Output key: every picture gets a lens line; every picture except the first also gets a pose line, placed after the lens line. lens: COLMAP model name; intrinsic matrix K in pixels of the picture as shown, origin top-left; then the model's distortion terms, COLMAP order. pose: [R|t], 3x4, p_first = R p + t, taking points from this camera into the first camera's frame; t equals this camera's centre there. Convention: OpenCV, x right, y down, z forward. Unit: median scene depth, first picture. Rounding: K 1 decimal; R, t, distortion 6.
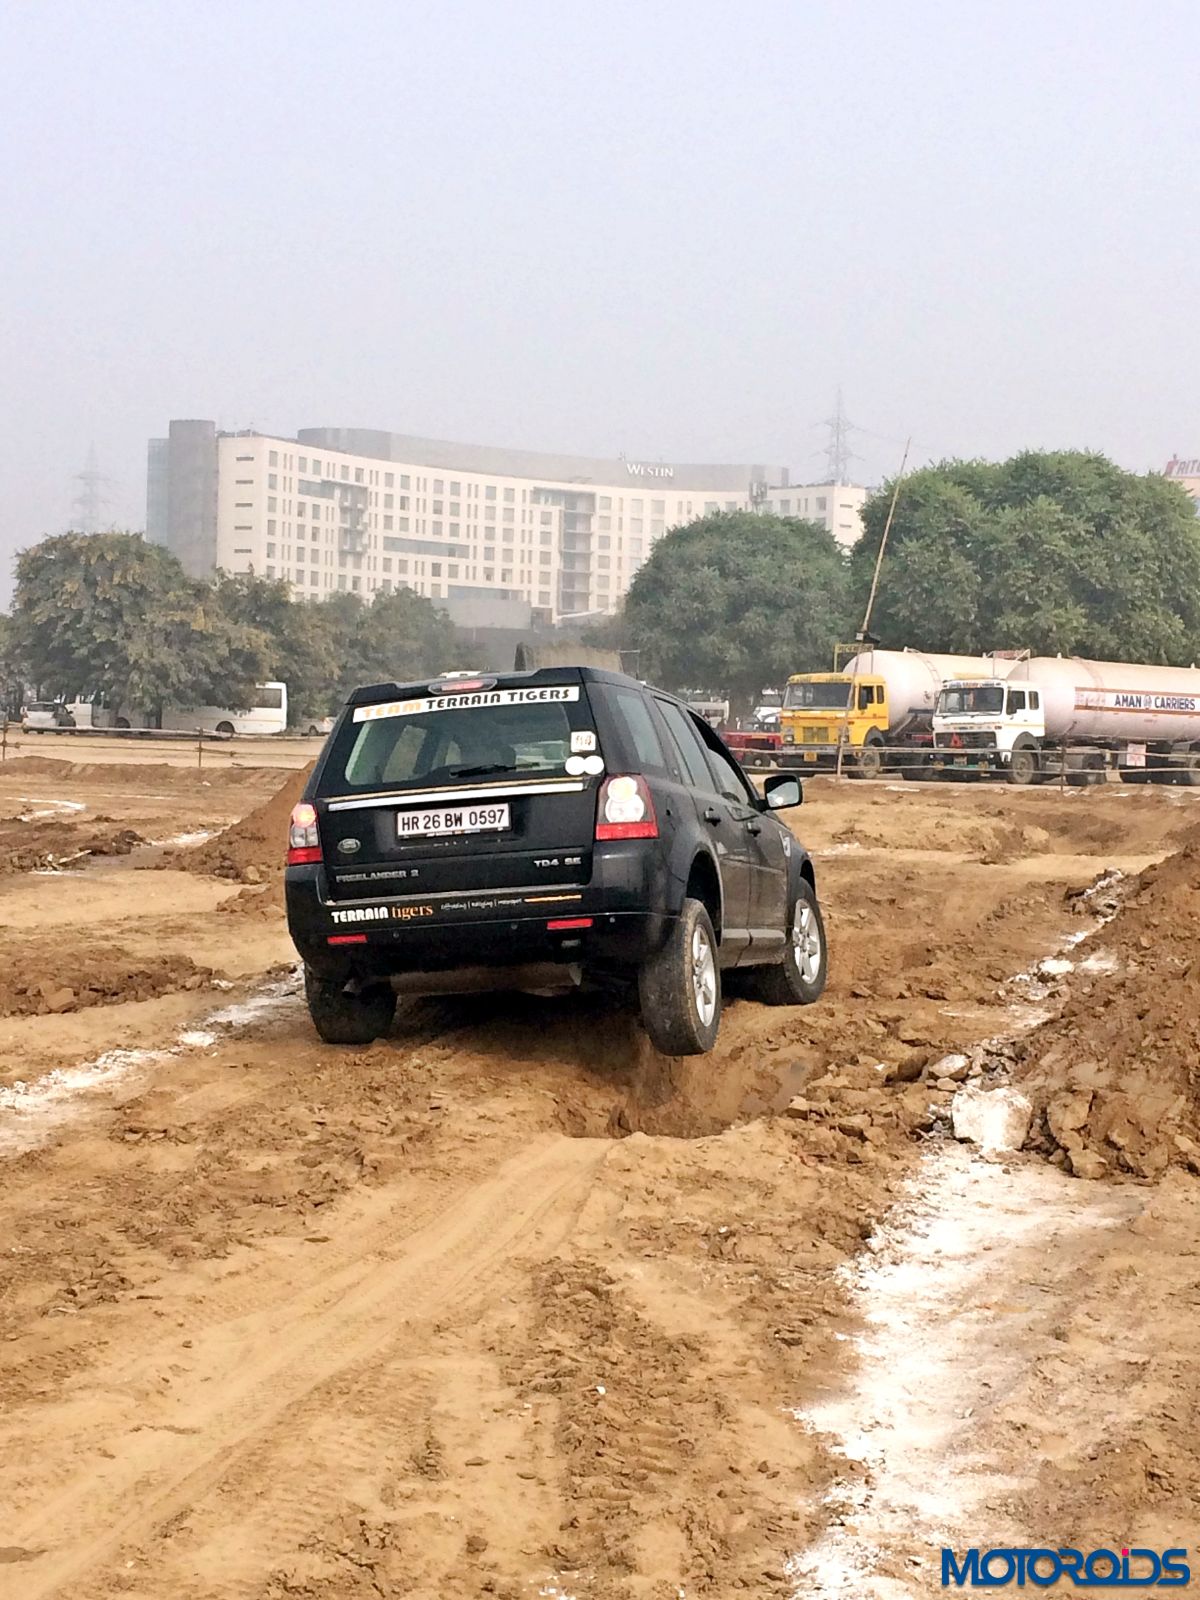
lens RADIAL K [[2754.1, 0, 645.7], [0, 2754.1, 801.6], [0, 0, 1]] dist [-0.006029, -0.172788]
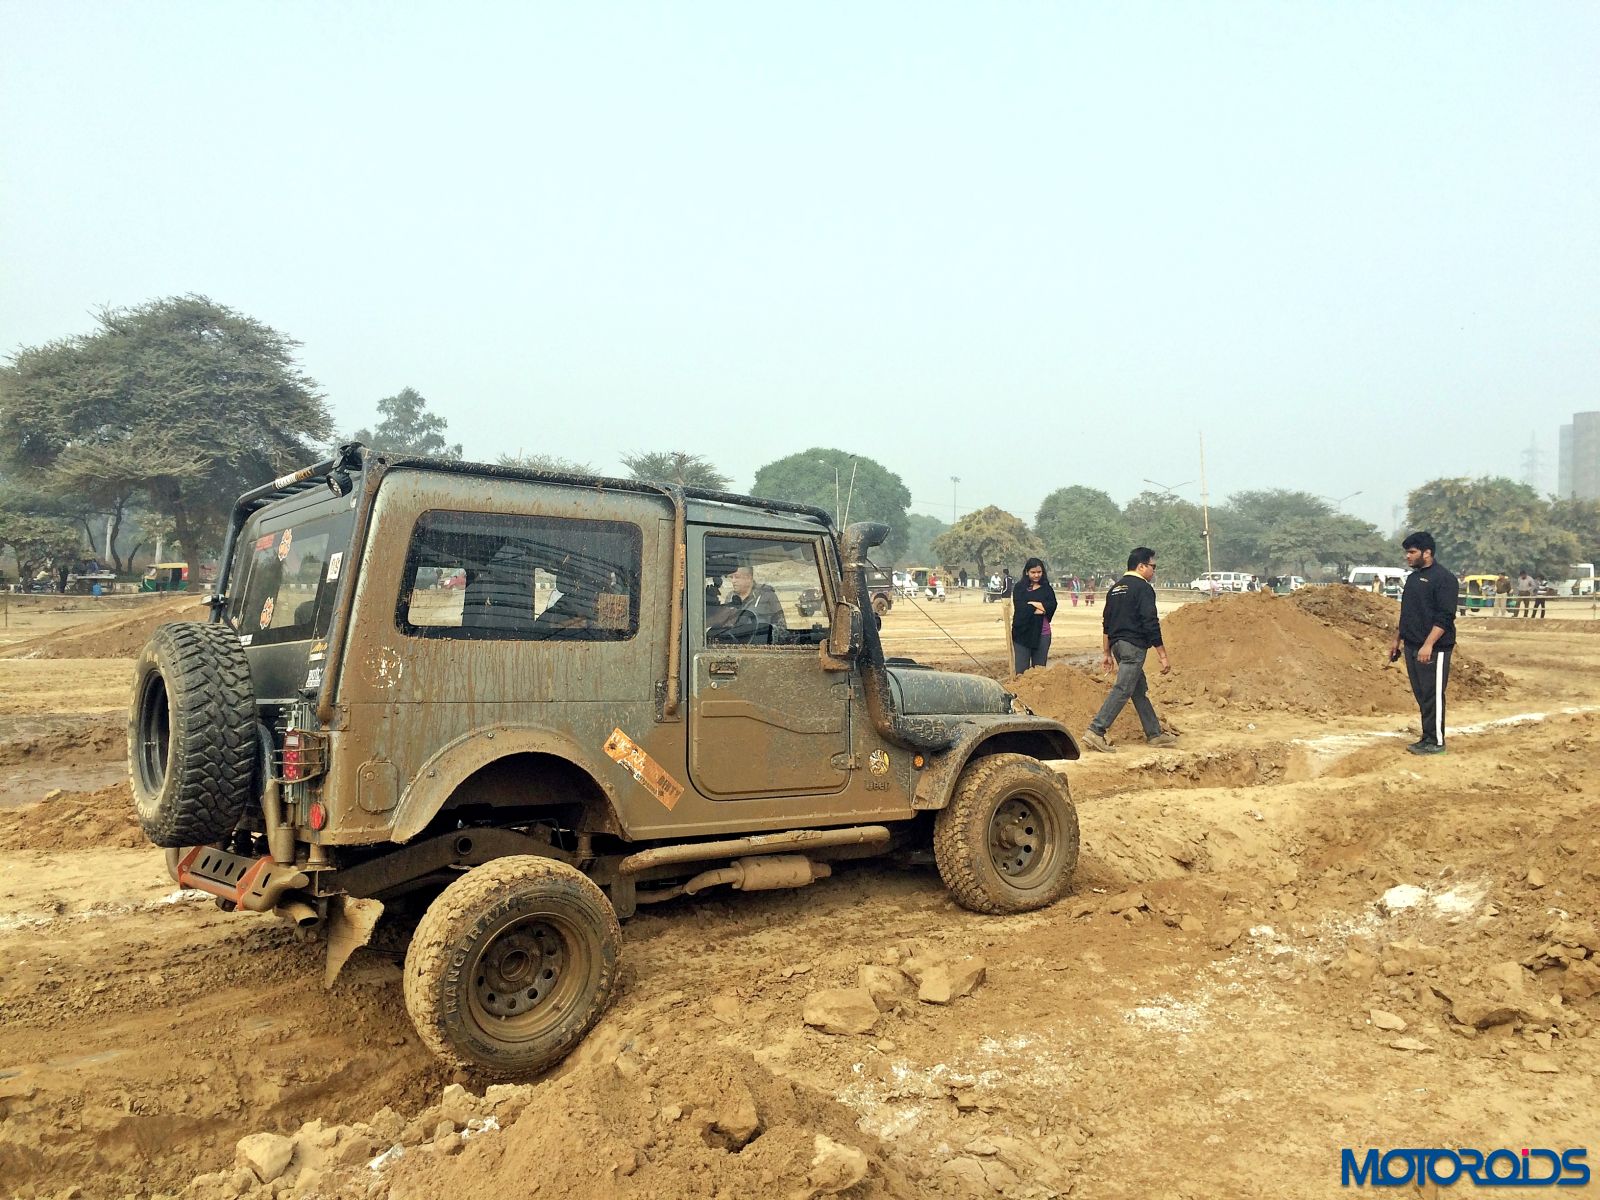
lens RADIAL K [[1359.2, 0, 800.0], [0, 1359.2, 600.0], [0, 0, 1]] dist [0.099999, -0.146675]
pose [[0.761261, -0.011046, -0.648351, 0.033818], [-0.005338, 0.999714, -0.023299, -0.000913], [0.648424, 0.021198, 0.760985, 0.081023]]
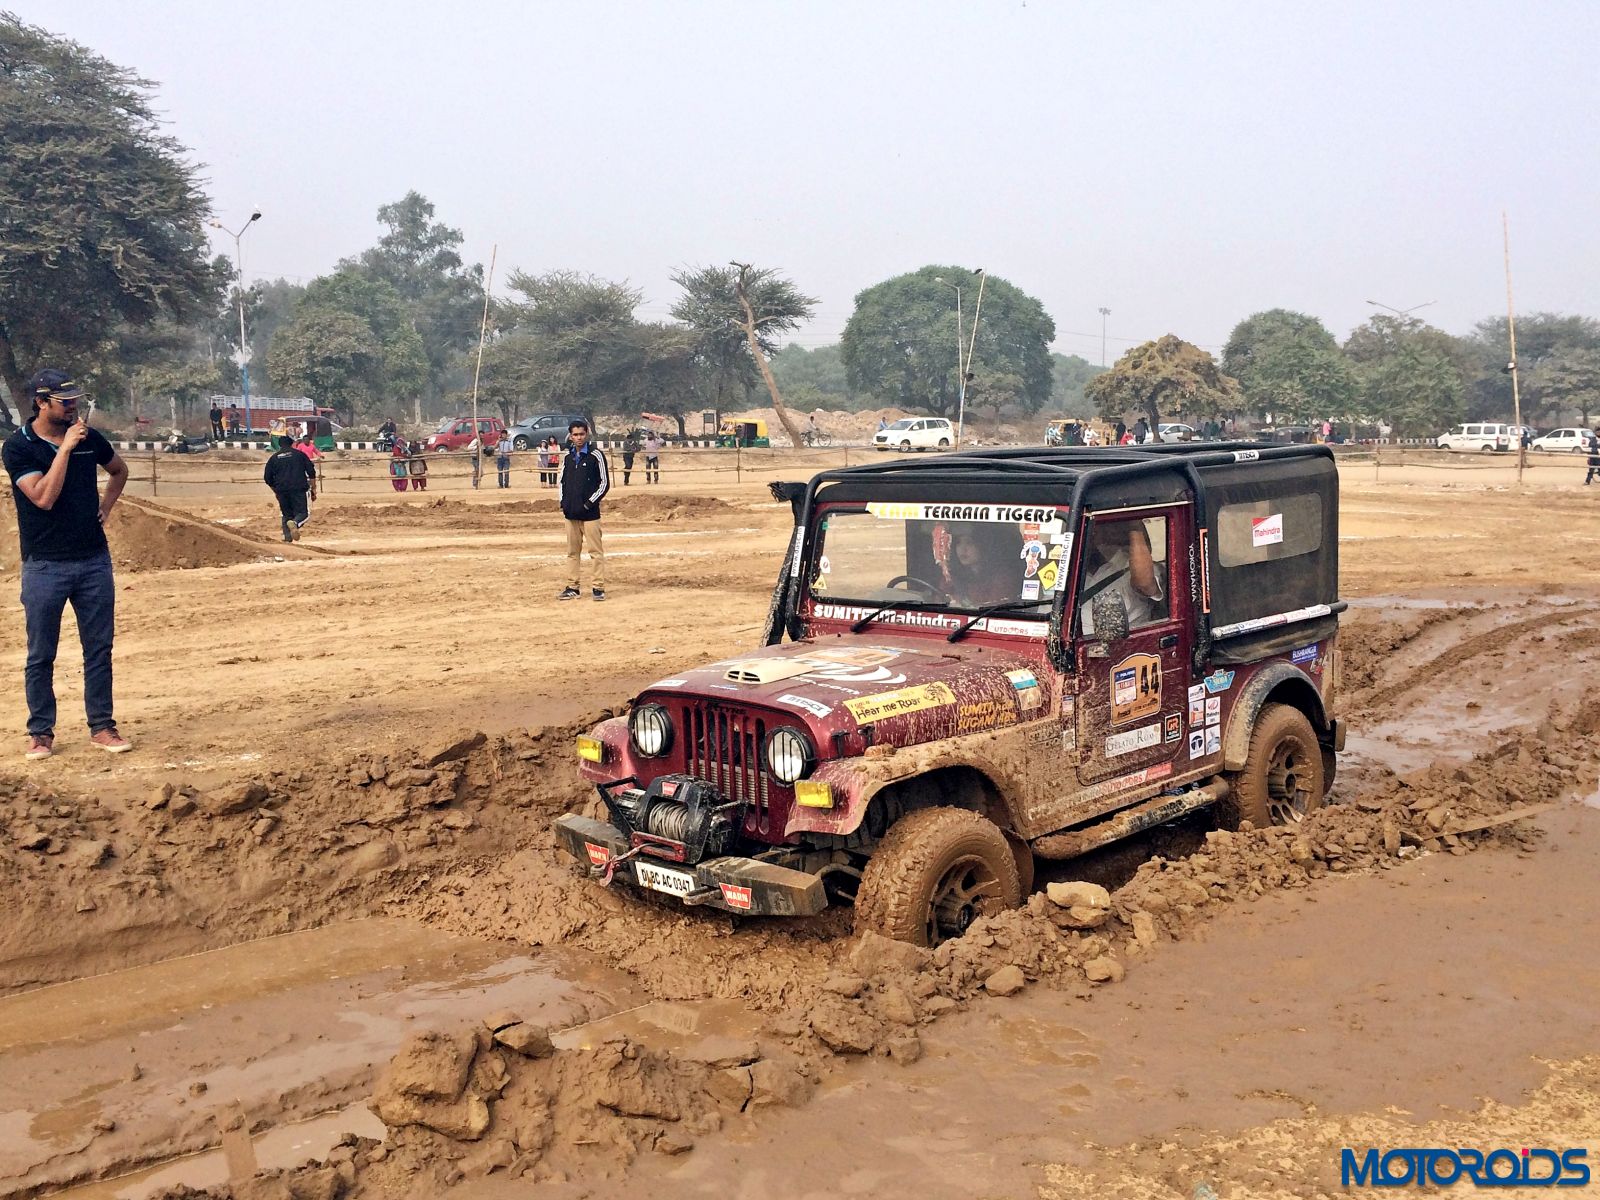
lens RADIAL K [[1538.7, 0, 807.3], [0, 1538.7, 564.7], [0, 0, 1]] dist [0.098634, -0.128636]
pose [[0.713772, 0.037678, -0.699364, -0.024561], [-0.006502, 0.998865, 0.047178, -0.005576], [0.700348, -0.029128, 0.713207, 0.153671]]
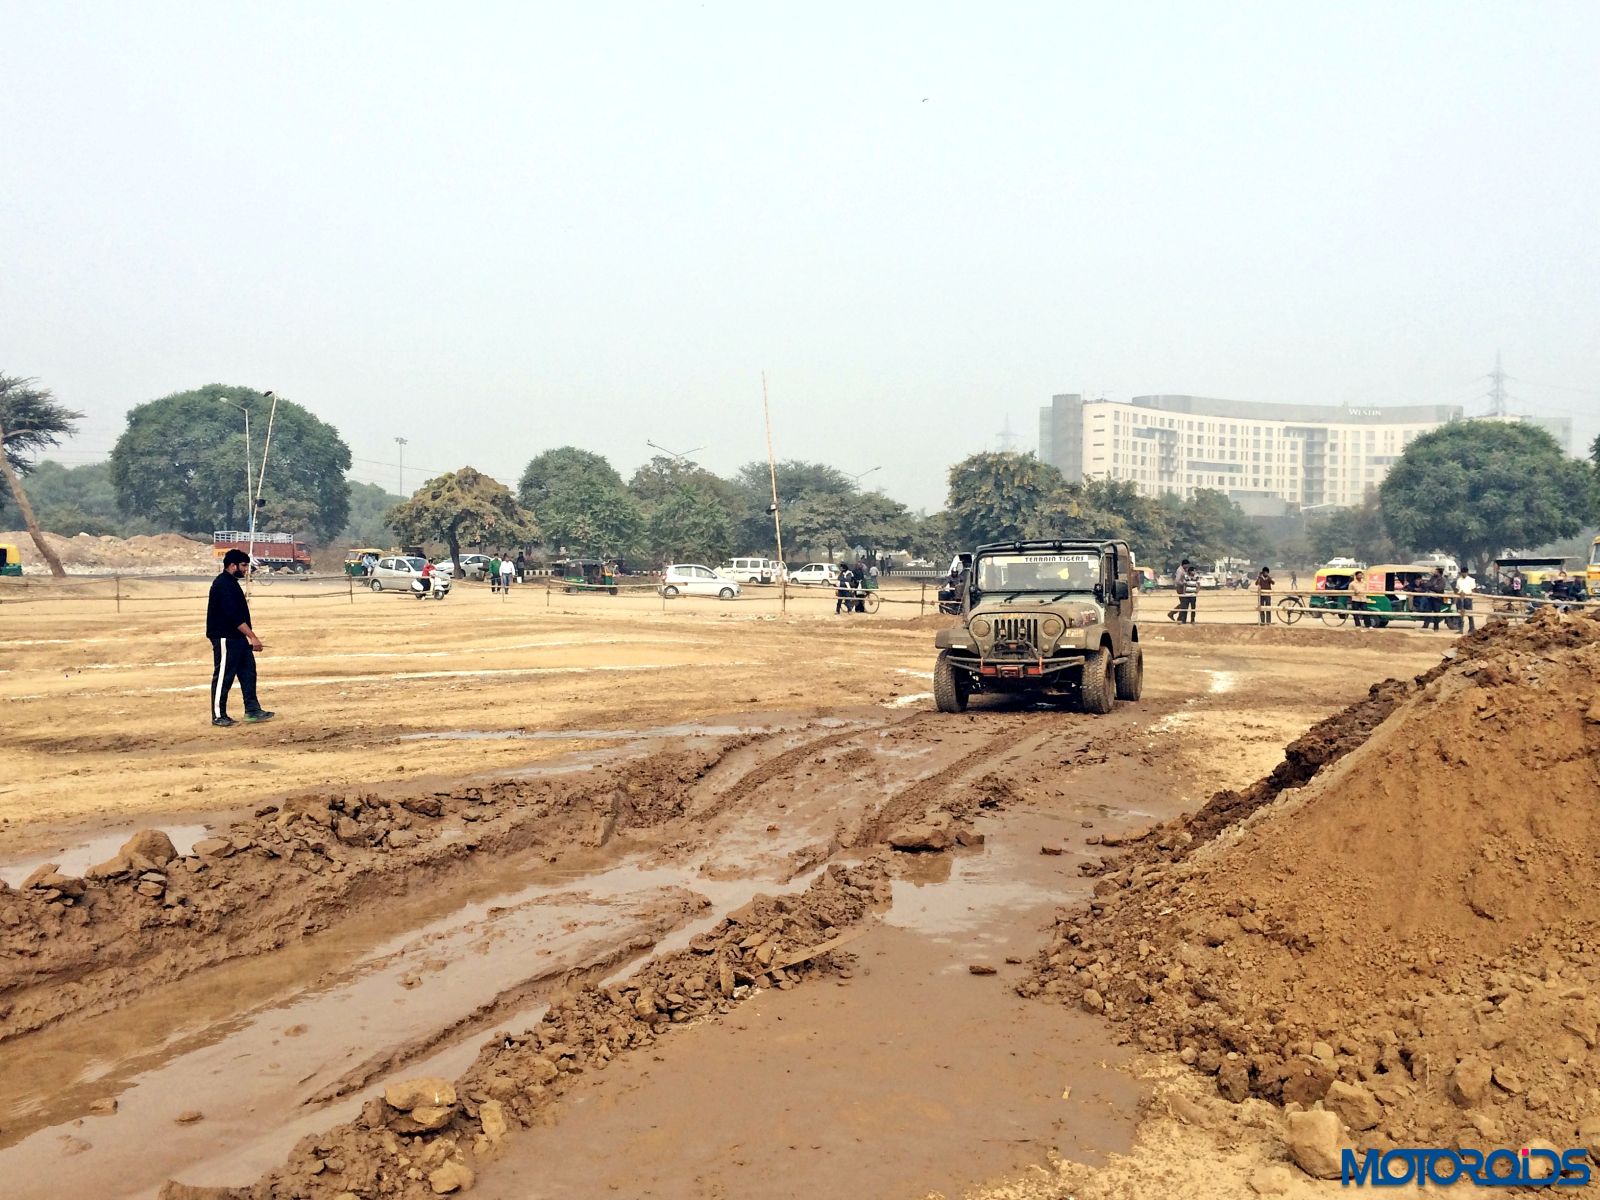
lens RADIAL K [[1541.5, 0, 774.5], [0, 1541.5, 588.5], [0, 0, 1]] dist [0.050565, -0.008732]
pose [[0.939238, -0.009675, -0.343131, -0.026830], [0.002300, 0.999758, -0.021894, -0.005981], [0.343260, 0.019775, 0.939032, 0.155543]]
